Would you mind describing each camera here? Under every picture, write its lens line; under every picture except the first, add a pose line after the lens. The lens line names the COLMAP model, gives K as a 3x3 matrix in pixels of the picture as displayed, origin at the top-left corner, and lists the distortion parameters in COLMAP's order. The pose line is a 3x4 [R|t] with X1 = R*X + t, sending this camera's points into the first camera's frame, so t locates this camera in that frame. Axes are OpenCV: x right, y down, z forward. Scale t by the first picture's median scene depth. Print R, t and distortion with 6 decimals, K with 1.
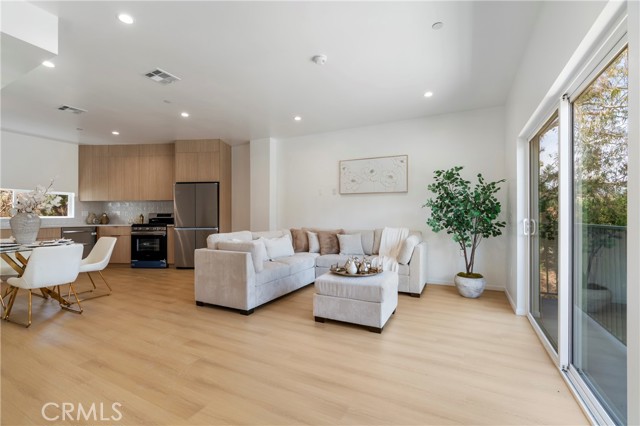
lens RADIAL K [[283.7, 0, 315.4], [0, 283.7, 215.0], [0, 0, 1]] dist [-0.021044, 0.008736]
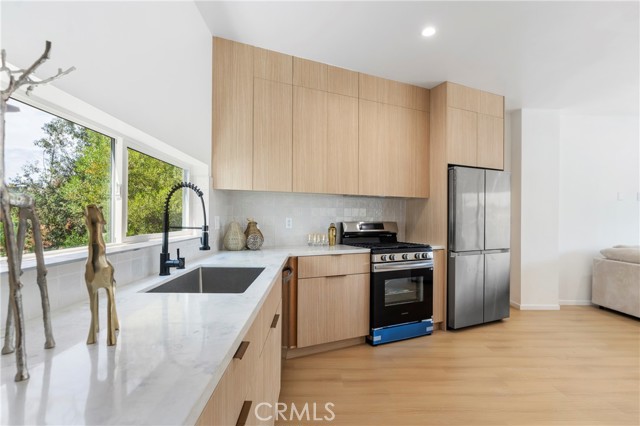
lens RADIAL K [[317.5, 0, 320.0], [0, 317.5, 213.0], [0, 0, 1]] dist [0.001009, 0.000662]
pose [[0.872175, 0.018250, 0.488854, -0.981012], [-0.016156, 0.999833, -0.008501, -0.017092], [-0.488928, -0.000484, 0.872324, 0.607353]]
